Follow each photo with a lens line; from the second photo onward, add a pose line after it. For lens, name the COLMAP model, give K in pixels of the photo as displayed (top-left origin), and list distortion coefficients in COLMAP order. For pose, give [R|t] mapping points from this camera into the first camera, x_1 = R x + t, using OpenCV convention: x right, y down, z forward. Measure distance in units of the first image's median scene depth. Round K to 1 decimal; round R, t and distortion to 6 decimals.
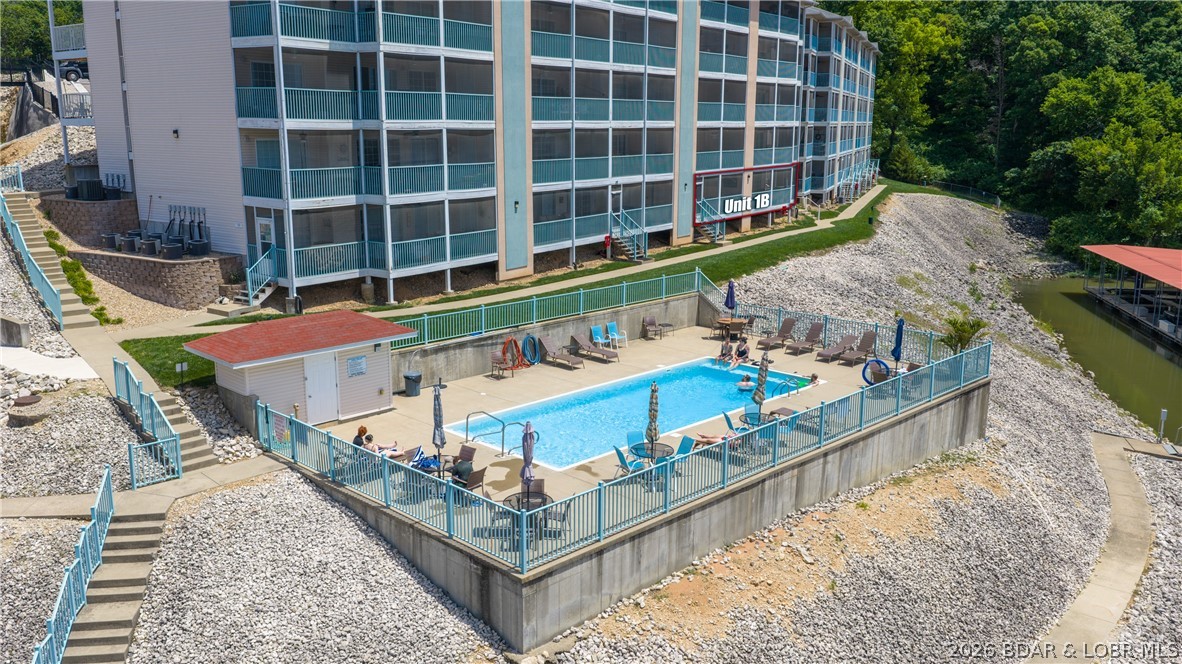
lens RADIAL K [[978.9, 0, 591.0], [0, 978.9, 332.0], [0, 0, 1]] dist [0.041765, -0.074435]
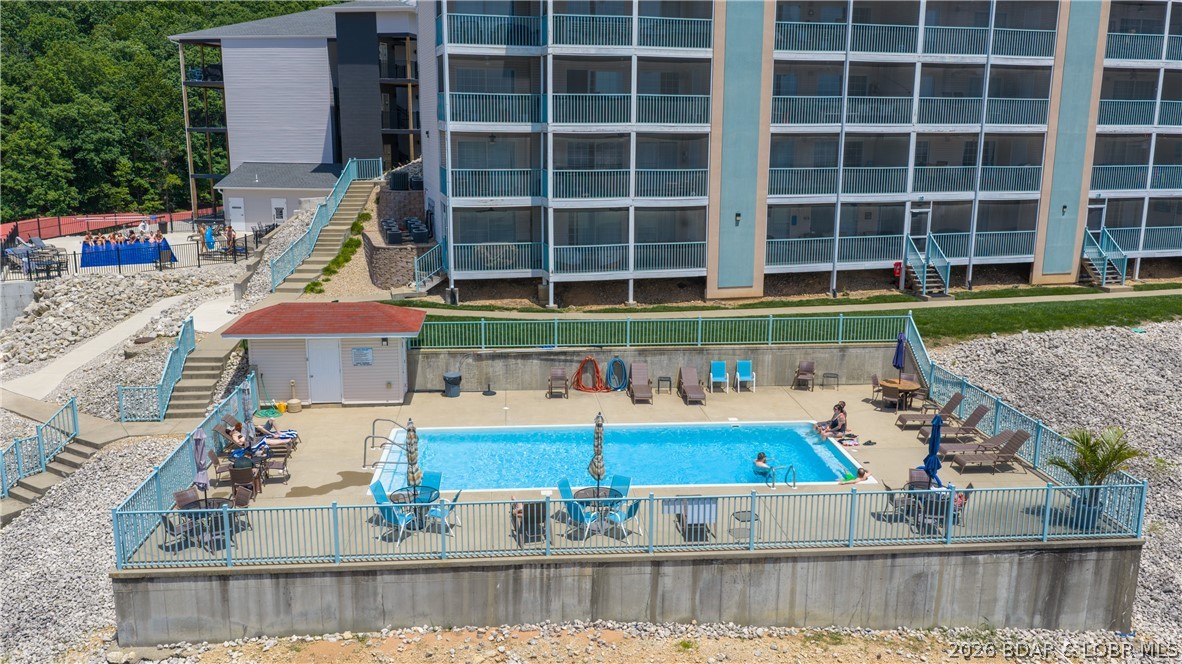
lens RADIAL K [[978.9, 0, 591.0], [0, 978.9, 332.0], [0, 0, 1]] dist [0.041765, -0.074435]
pose [[0.759617, 0.140607, -0.634990, 0.430270], [-0.140273, 0.988791, 0.051146, -0.055766], [0.635063, 0.050221, 0.770826, 0.239352]]
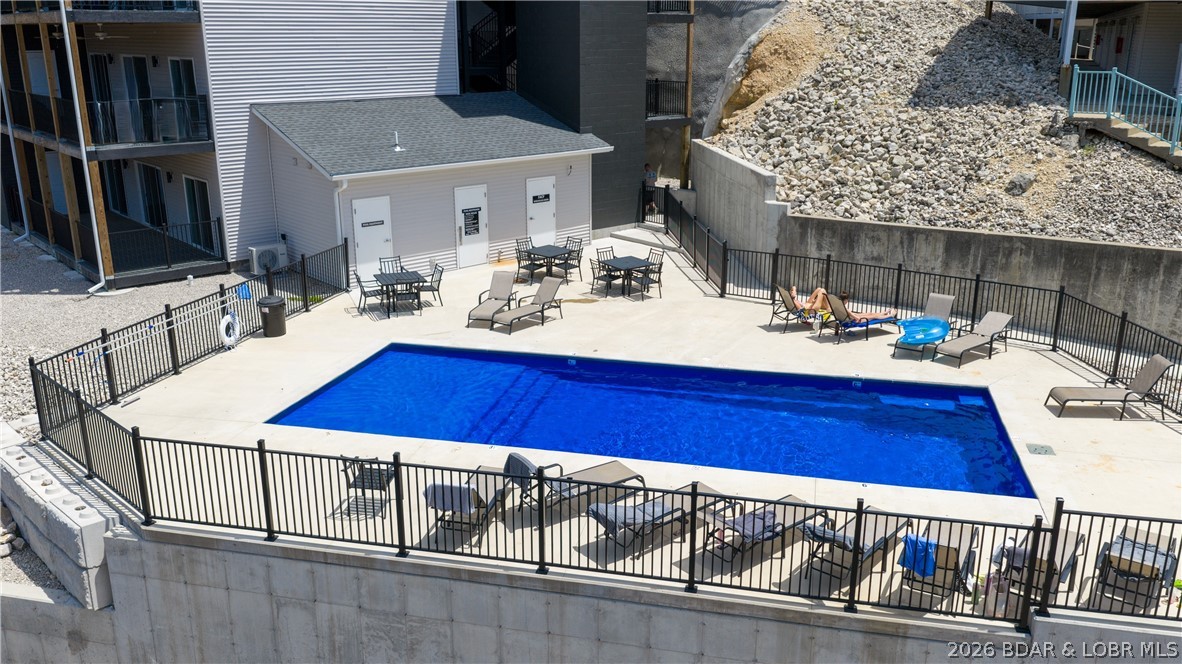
lens RADIAL K [[978.9, 0, 591.0], [0, 978.9, 332.0], [0, 0, 1]] dist [0.041765, -0.074435]
pose [[0.984996, -0.051289, 0.164782, -0.990919], [0.036694, 0.995227, 0.090430, -0.075967], [-0.168633, -0.083026, 0.982176, 0.462319]]
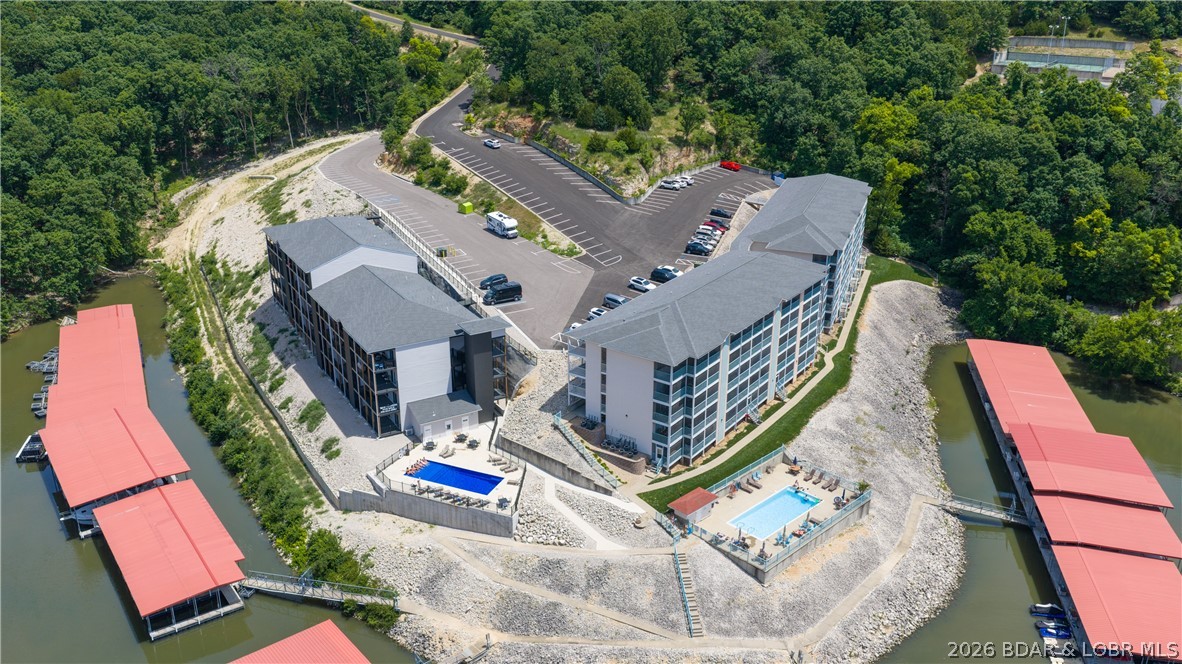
lens RADIAL K [[978.9, 0, 591.0], [0, 978.9, 332.0], [0, 0, 1]] dist [0.041765, -0.074435]
pose [[0.999940, 0.006134, -0.009032, -0.469212], [-0.004584, 0.986692, 0.162534, -0.917340], [0.009908, -0.162482, 0.986662, -1.972679]]
